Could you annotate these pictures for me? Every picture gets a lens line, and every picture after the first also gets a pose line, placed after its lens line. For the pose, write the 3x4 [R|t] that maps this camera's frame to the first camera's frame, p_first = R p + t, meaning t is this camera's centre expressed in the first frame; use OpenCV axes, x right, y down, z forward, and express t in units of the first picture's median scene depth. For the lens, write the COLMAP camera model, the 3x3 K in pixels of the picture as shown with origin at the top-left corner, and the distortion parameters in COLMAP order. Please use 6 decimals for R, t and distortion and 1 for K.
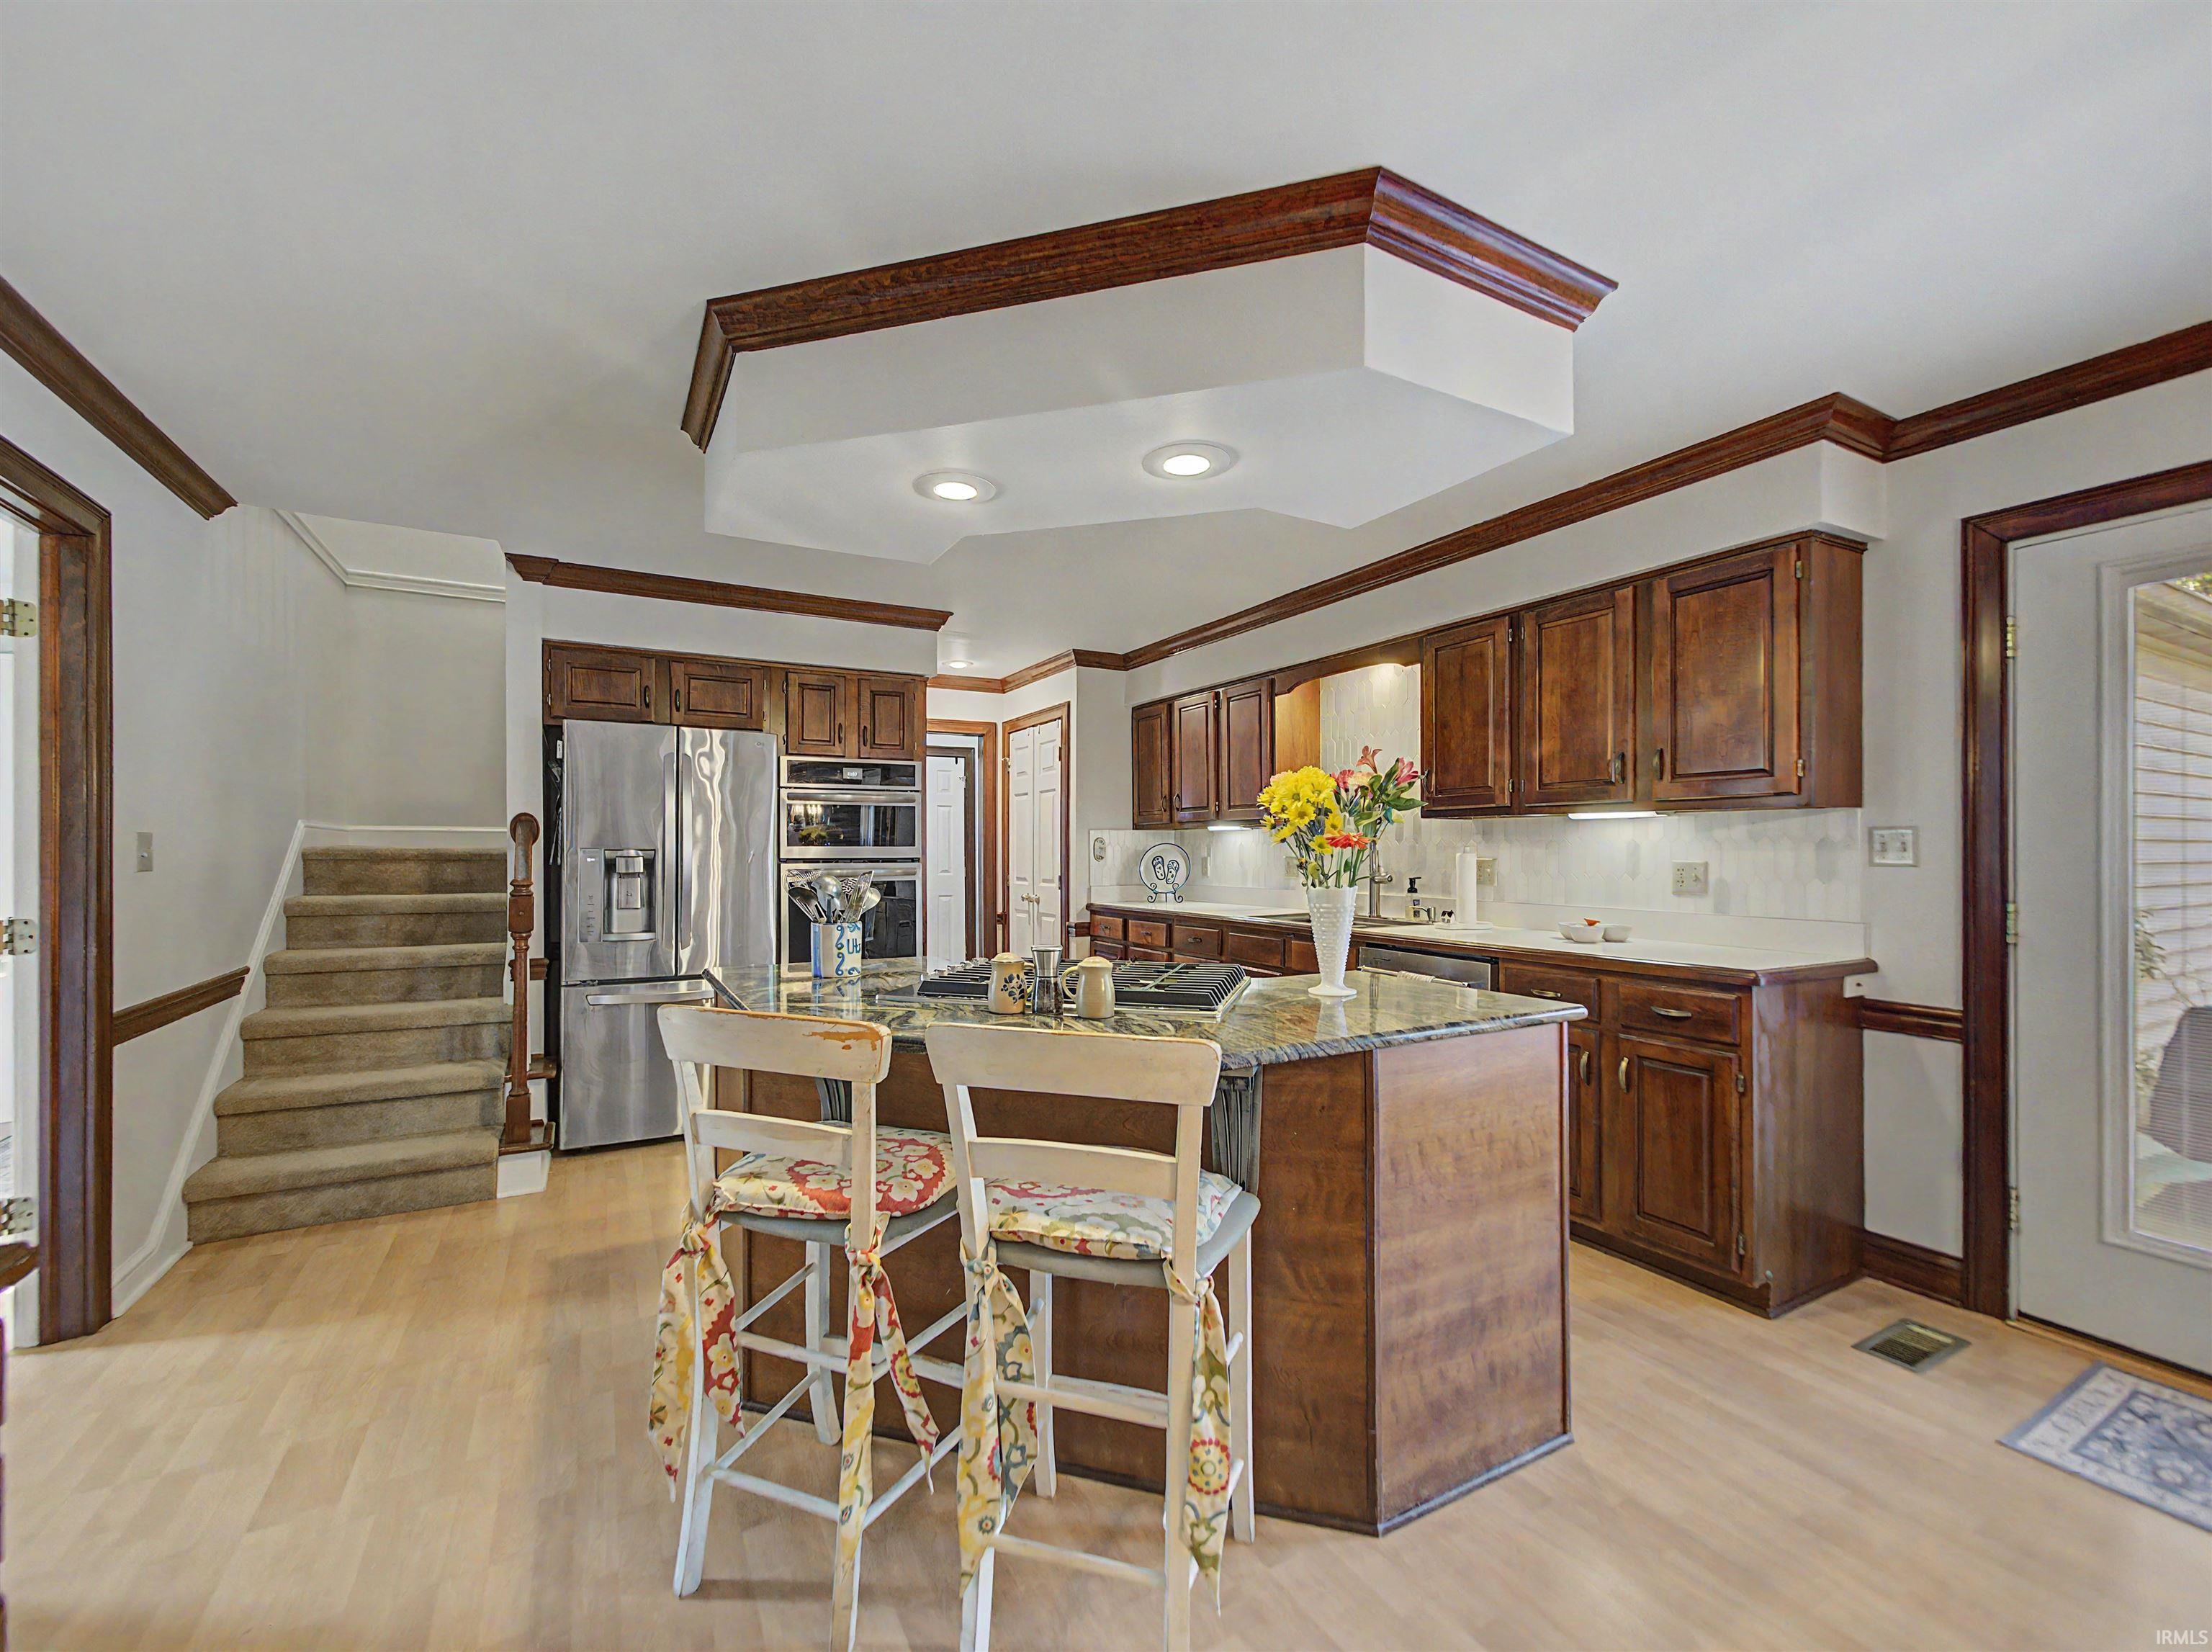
lens RADIAL K [[920.0, 0, 1098.8], [0, 920.0, 840.0], [0, 0, 1]] dist [0.001115, 0.000185]
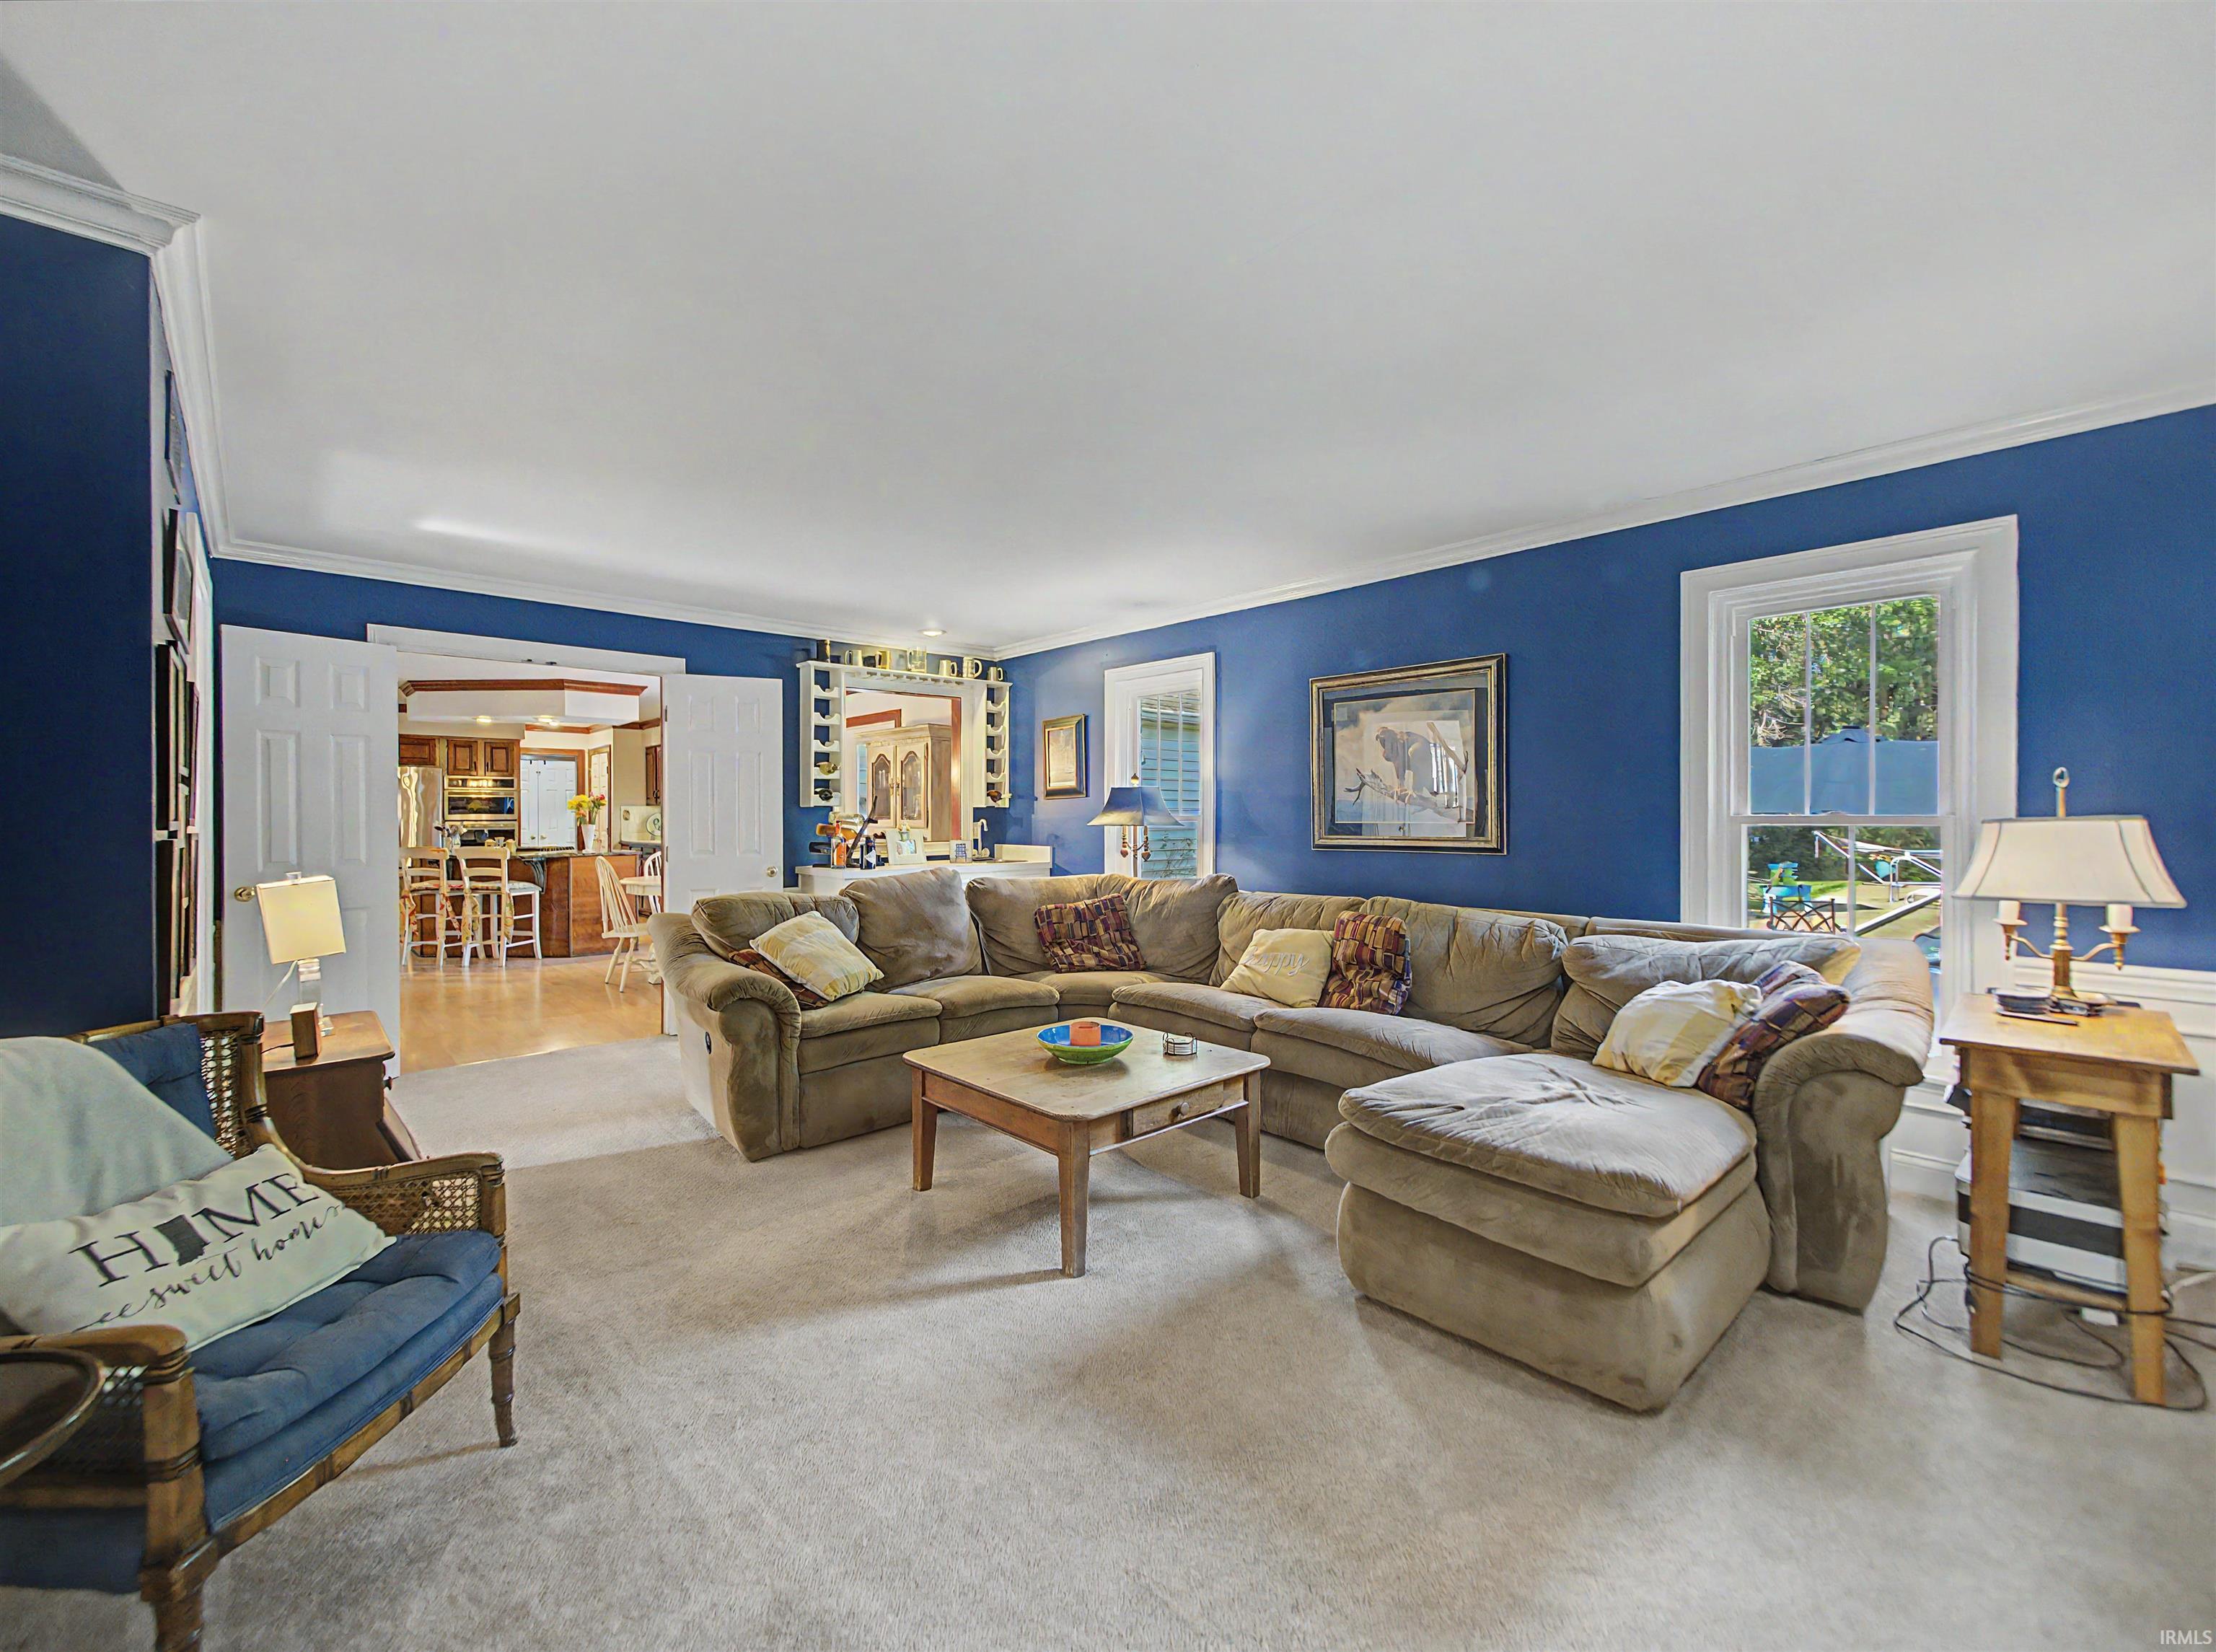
lens RADIAL K [[922.3, 0, 1087.4], [0, 922.3, 820.8], [0, 0, 1]] dist [-0.000161, -0.000023]
pose [[0.976219, -0.004208, 0.216746, 0.693453], [0.001410, 0.999914, 0.013060, -0.004315], [-0.216782, -0.012444, 0.976141, -1.541642]]
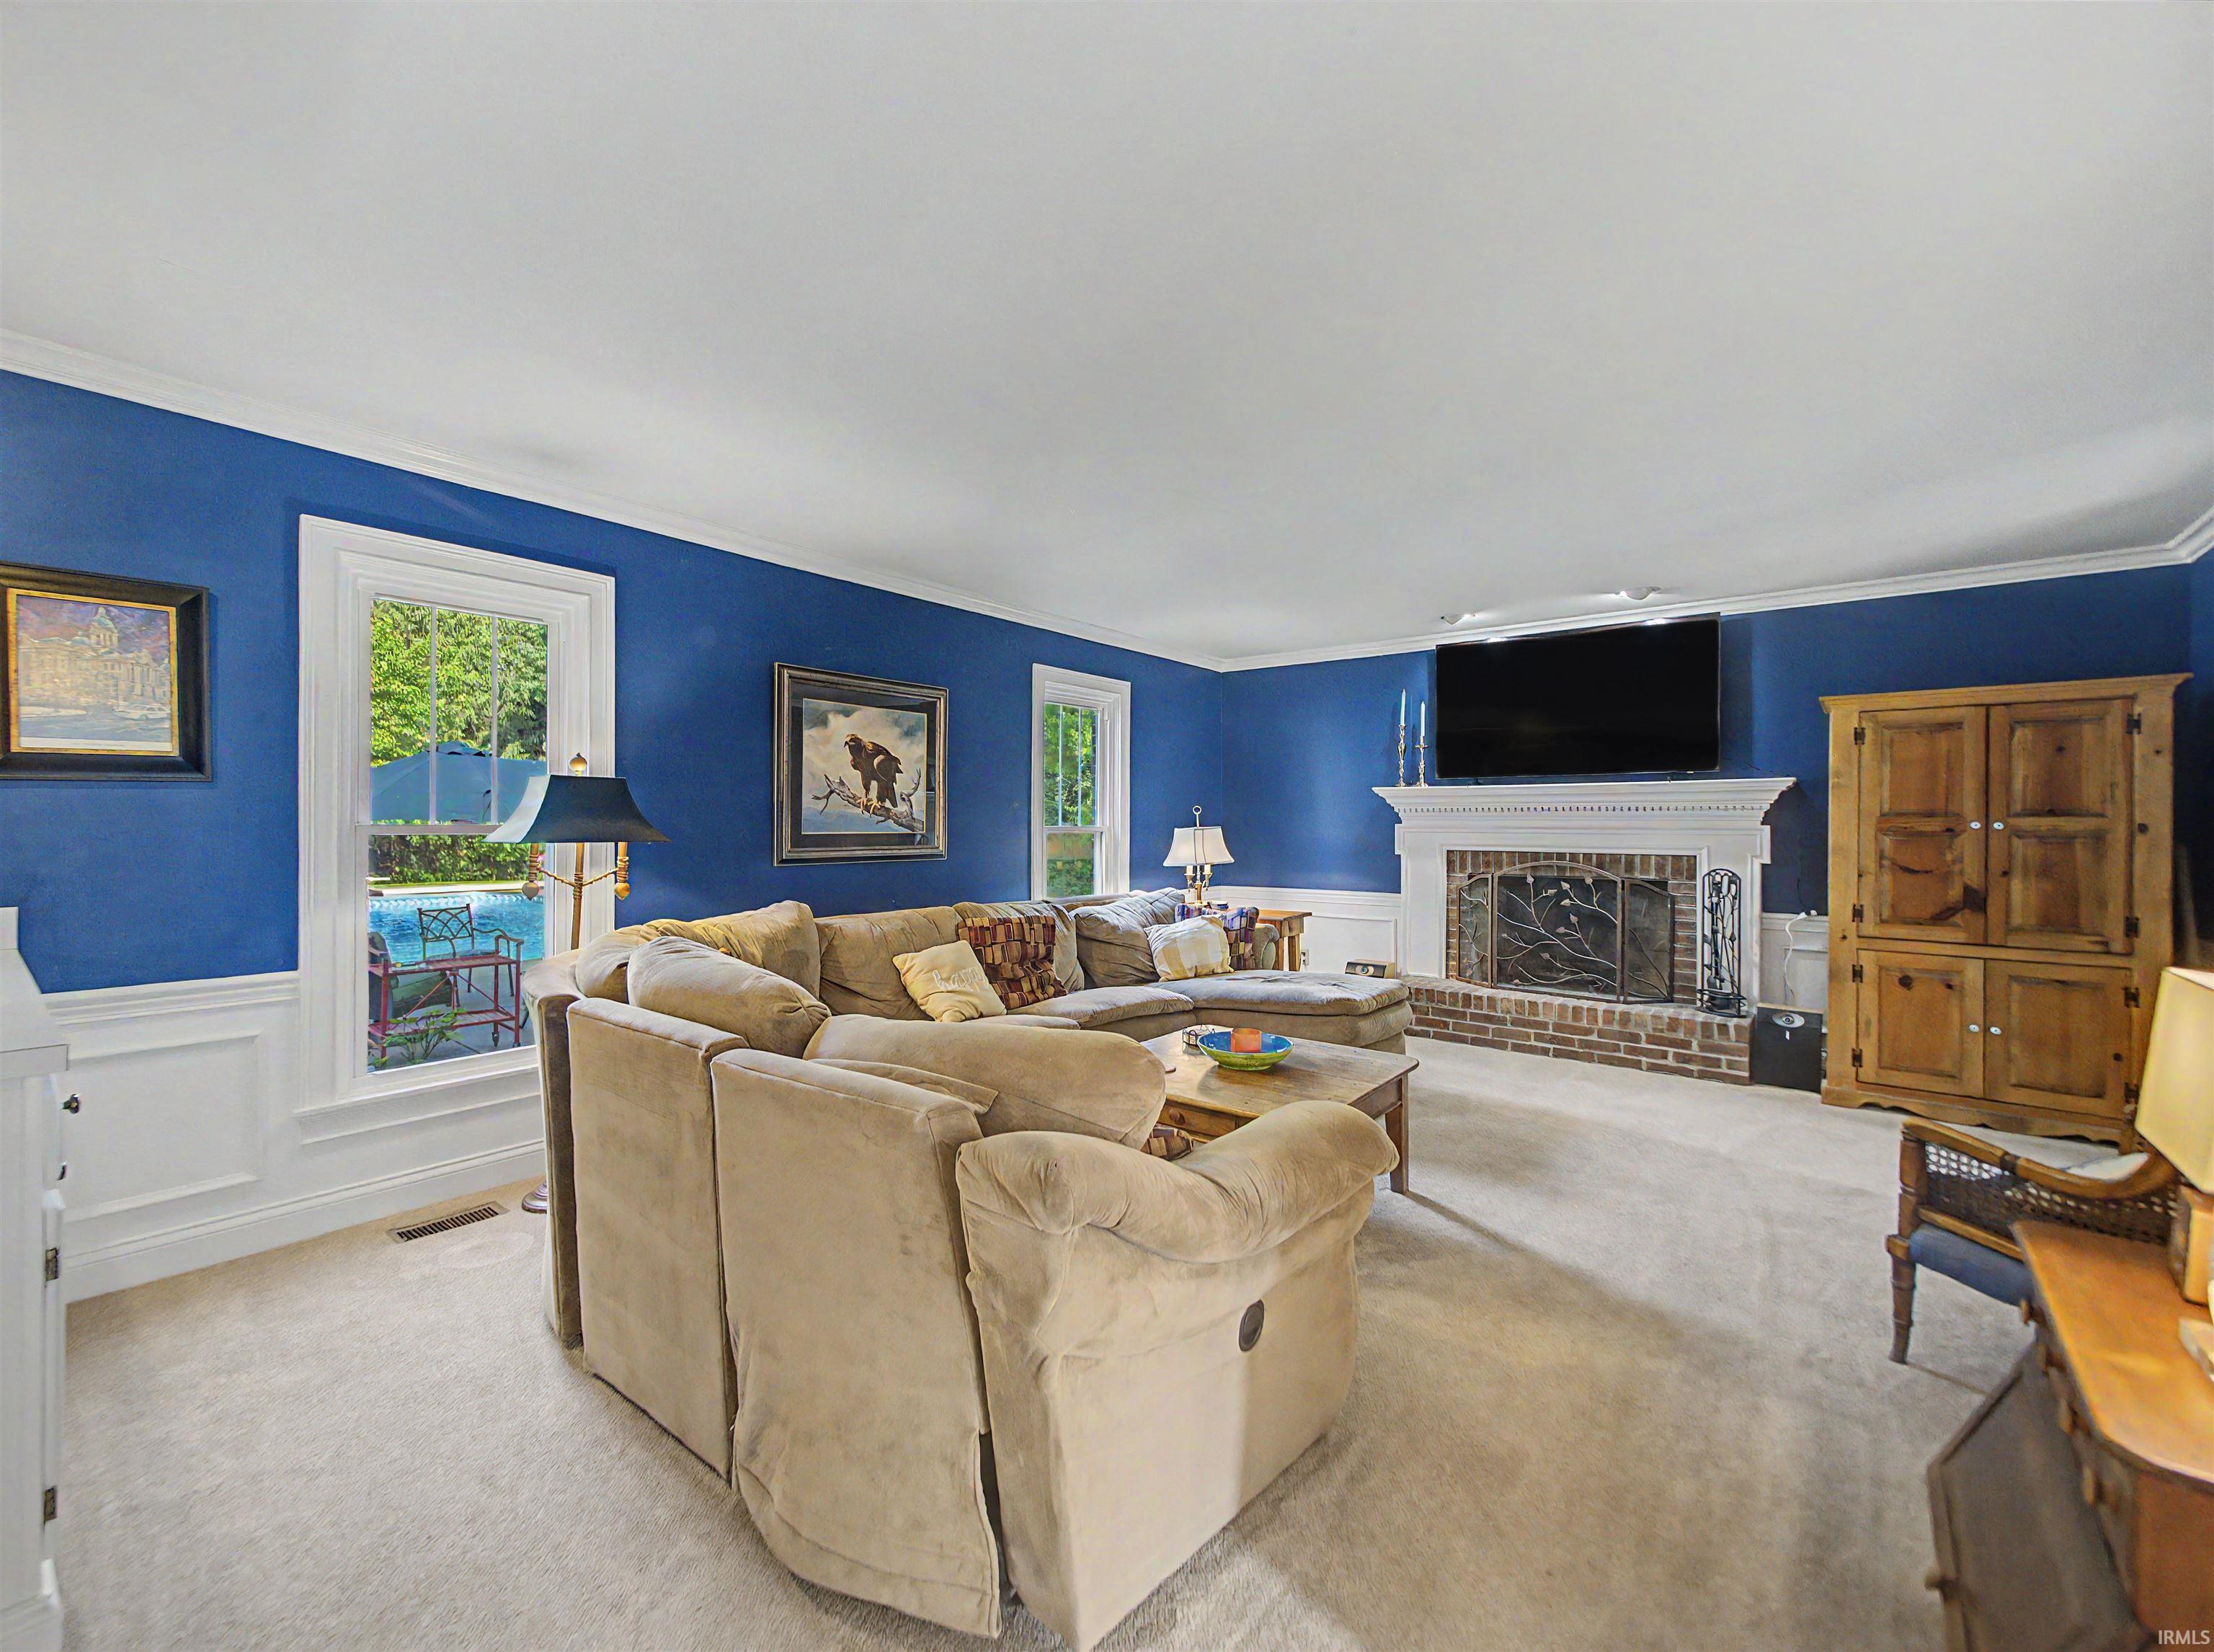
lens RADIAL K [[921.4, 0, 1086.4], [0, 921.4, 820.9], [0, 0, 1]] dist [-0.000161, -0.000023]
pose [[-0.336247, 0.000278, 0.941774, -1.674026], [-0.012196, 0.999915, -0.004650, 0.018005], [-0.941695, -0.013049, -0.336215, 3.598164]]
